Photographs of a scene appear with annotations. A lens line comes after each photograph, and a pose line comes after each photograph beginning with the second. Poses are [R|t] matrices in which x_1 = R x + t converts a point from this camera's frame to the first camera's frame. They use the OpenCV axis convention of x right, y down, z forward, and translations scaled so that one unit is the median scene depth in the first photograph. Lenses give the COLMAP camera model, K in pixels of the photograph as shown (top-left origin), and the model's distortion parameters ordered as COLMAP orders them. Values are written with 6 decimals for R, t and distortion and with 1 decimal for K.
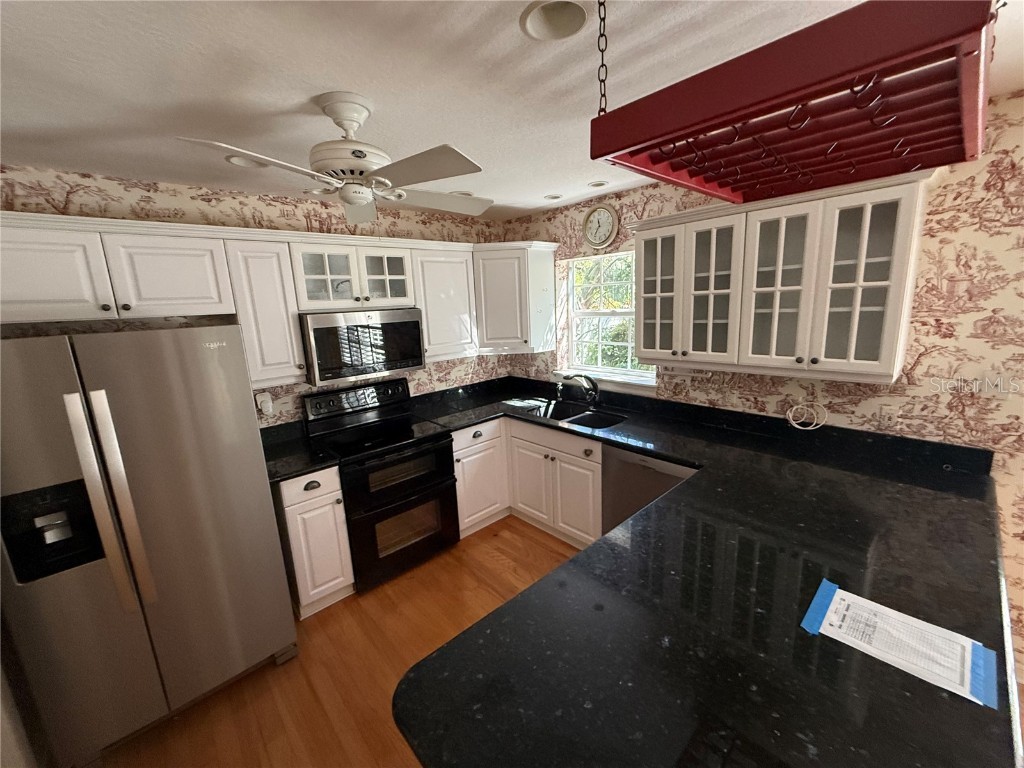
lens RADIAL K [[411.9, 0, 508.1], [0, 411.9, 383.2], [0, 0, 1]] dist [0.003107, 0.000173]
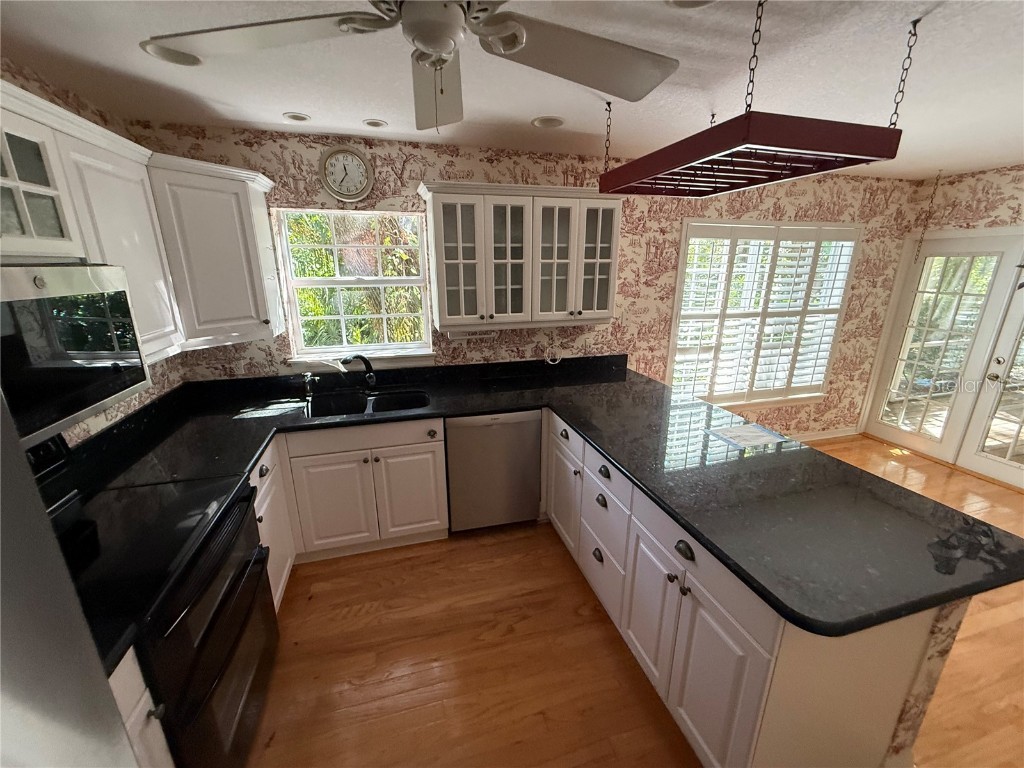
lens RADIAL K [[411.9, 0, 508.1], [0, 411.9, 383.2], [0, 0, 1]] dist [0.003107, 0.000173]
pose [[0.446496, -0.204906, 0.871008, -0.529954], [0.158092, 0.976178, 0.148606, -0.052154], [-0.880709, 0.071347, 0.468253, 0.432024]]
